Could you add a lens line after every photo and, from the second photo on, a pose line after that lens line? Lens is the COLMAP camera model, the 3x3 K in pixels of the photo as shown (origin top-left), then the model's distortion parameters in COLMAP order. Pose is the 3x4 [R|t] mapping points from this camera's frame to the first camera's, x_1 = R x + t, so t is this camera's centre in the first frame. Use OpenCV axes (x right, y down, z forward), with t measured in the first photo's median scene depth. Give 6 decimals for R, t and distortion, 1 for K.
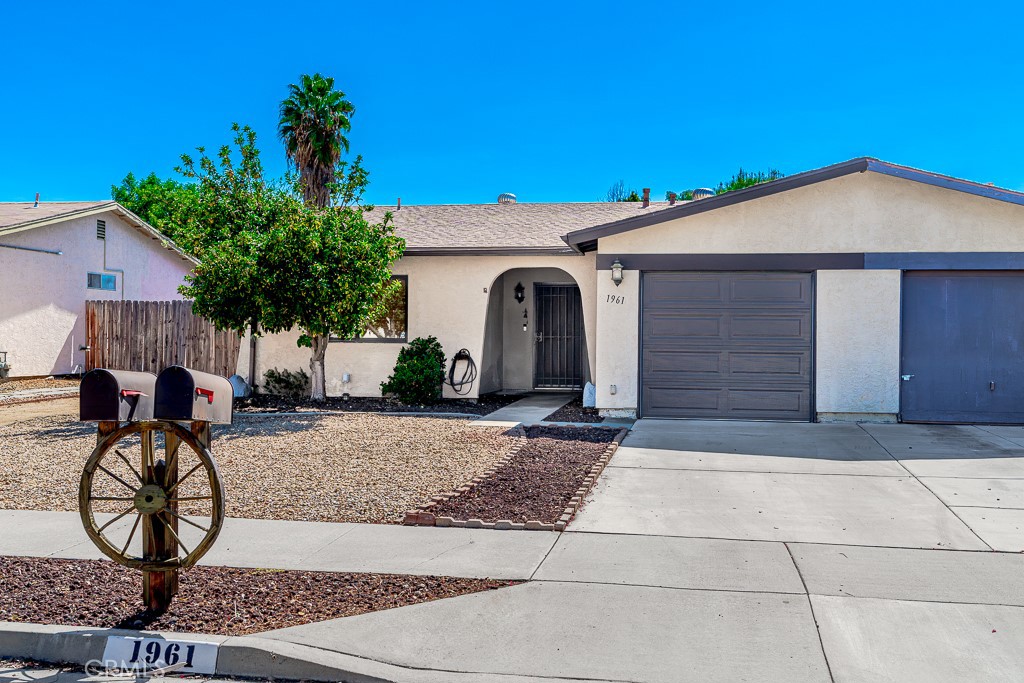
lens RADIAL K [[1030.1, 0, 519.4], [0, 1030.1, 347.4], [0, 0, 1]] dist [0.010768, 0.000000]
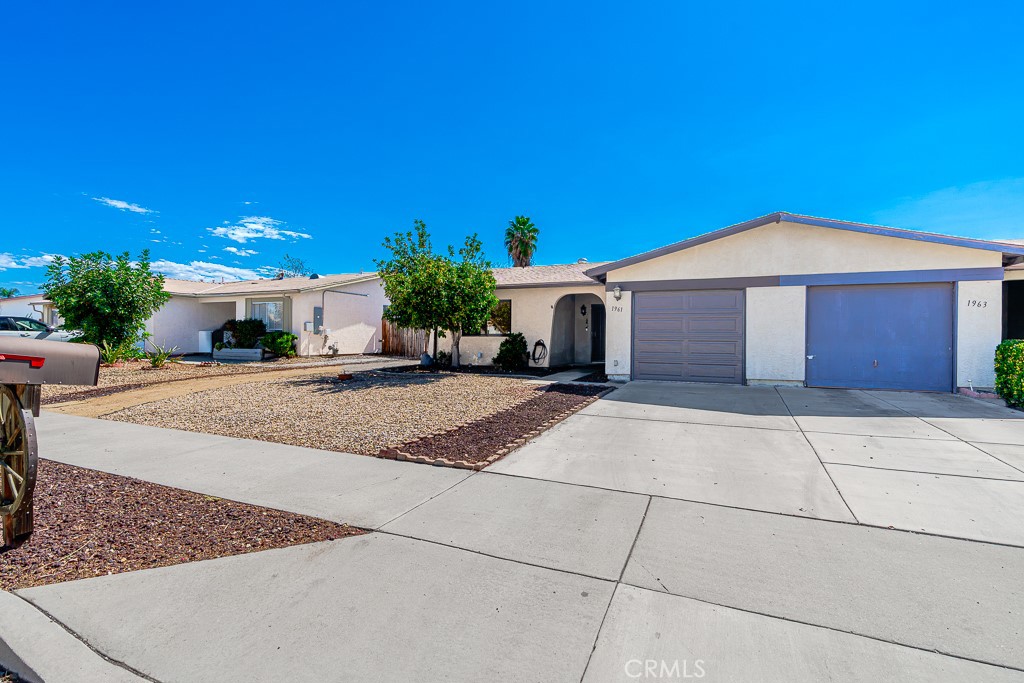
lens RADIAL K [[465.9, 0, 517.9], [0, 465.9, 340.3], [0, 0, 1]] dist [-0.005440, 0.002102]
pose [[0.971315, -0.000024, -0.237796, 0.116181], [-0.001775, 0.999971, -0.007349, 0.009798], [0.237790, 0.007560, 0.971287, 0.227308]]
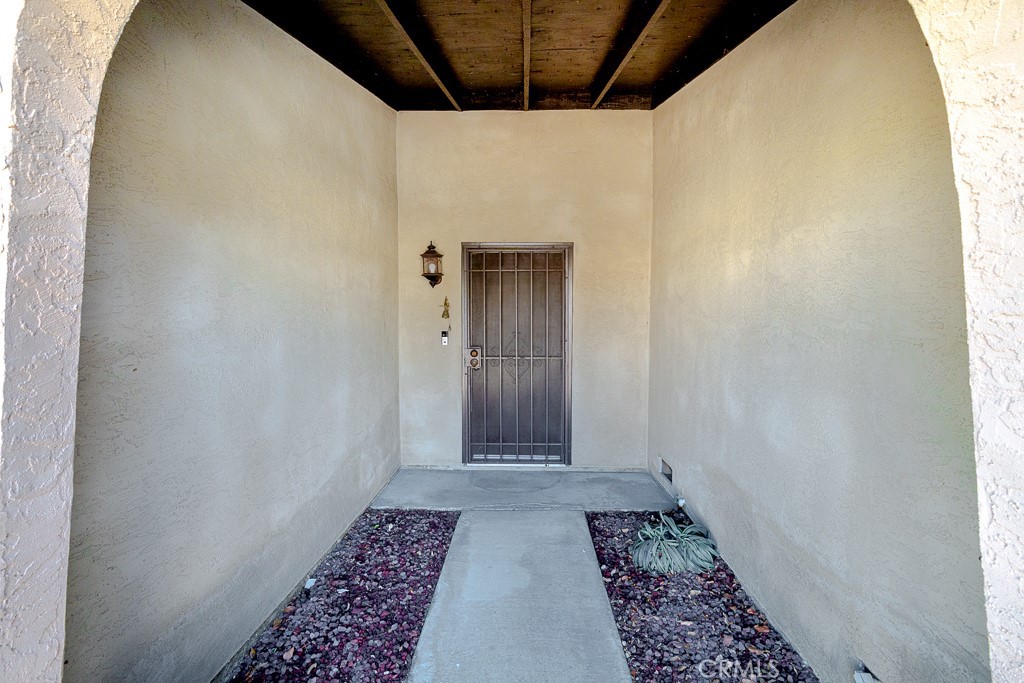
lens RADIAL K [[465.9, 0, 512.2], [0, 465.9, 344.6], [0, 0, 1]] dist [-0.005440, 0.002102]
pose [[0.991077, -0.009537, 0.132948, 0.010584], [0.004098, 0.999146, 0.041126, -0.035063], [-0.133227, -0.040215, 0.990269, 1.087337]]
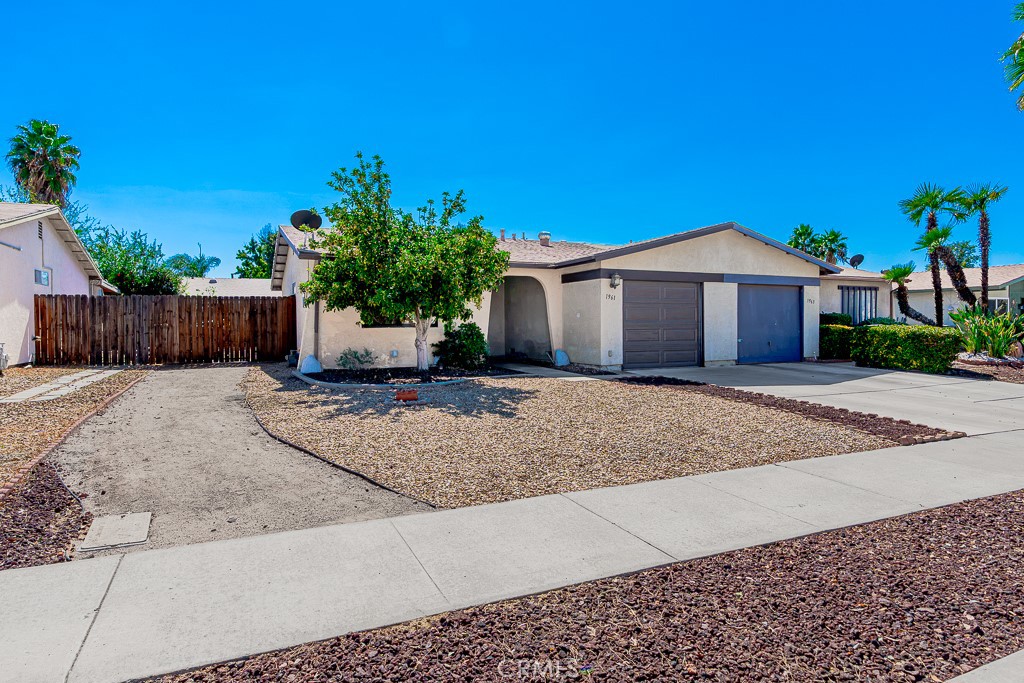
lens RADIAL K [[593.7, 0, 512.0], [0, 593.7, 331.8], [0, 0, 1]] dist [-0.009966, -0.000529]
pose [[0.830141, -0.019925, 0.557197, -0.546896], [0.017958, 0.999798, 0.008997, -0.003830], [-0.557264, 0.002538, 0.830332, 0.318968]]
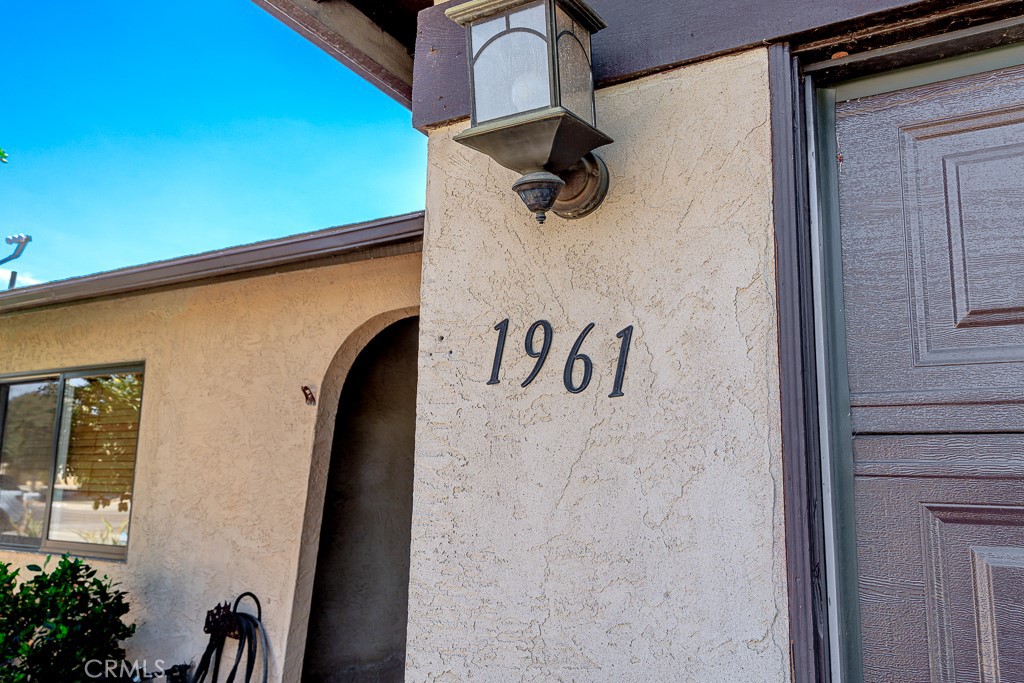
lens RADIAL K [[797.4, 0, 515.9], [0, 797.4, 340.4], [0, 0, 1]] dist [-0.001426, -0.000426]
pose [[0.936476, -0.054660, -0.346447, 0.117353], [-0.011360, 0.982536, -0.185723, -0.032728], [0.350548, 0.177861, 0.919501, 0.919166]]
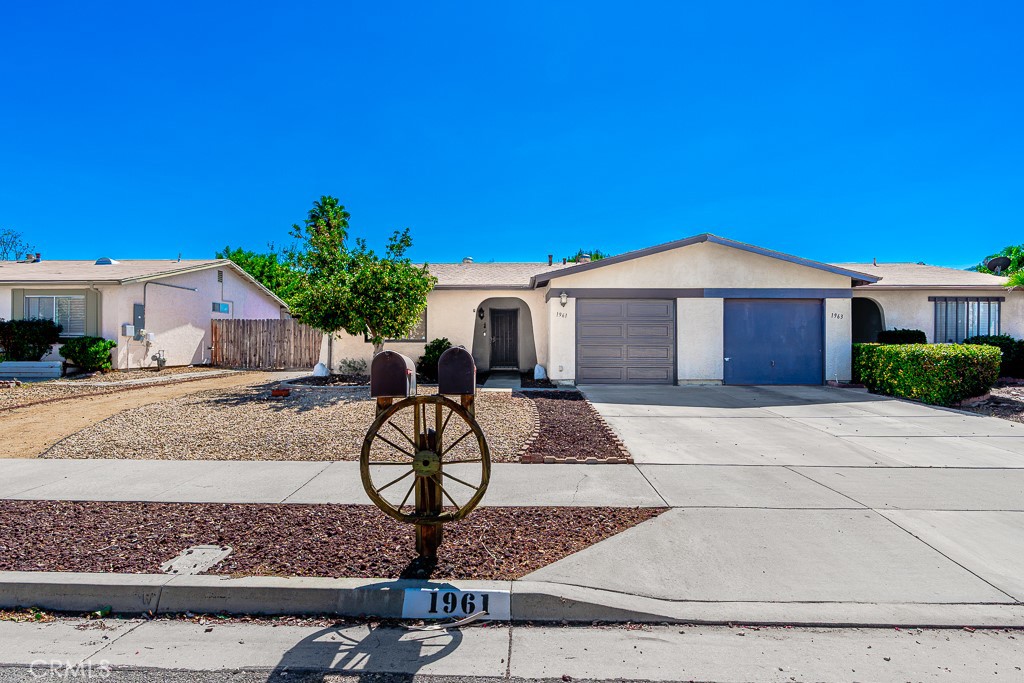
lens RADIAL K [[540.2, 0, 502.5], [0, 540.2, 336.9], [0, 0, 1]] dist [-0.010026, -0.000403]
pose [[0.990138, -0.004934, 0.140007, -0.126741], [0.007861, 0.999762, -0.020360, 0.006638], [-0.139873, 0.021260, 0.989941, 0.136458]]
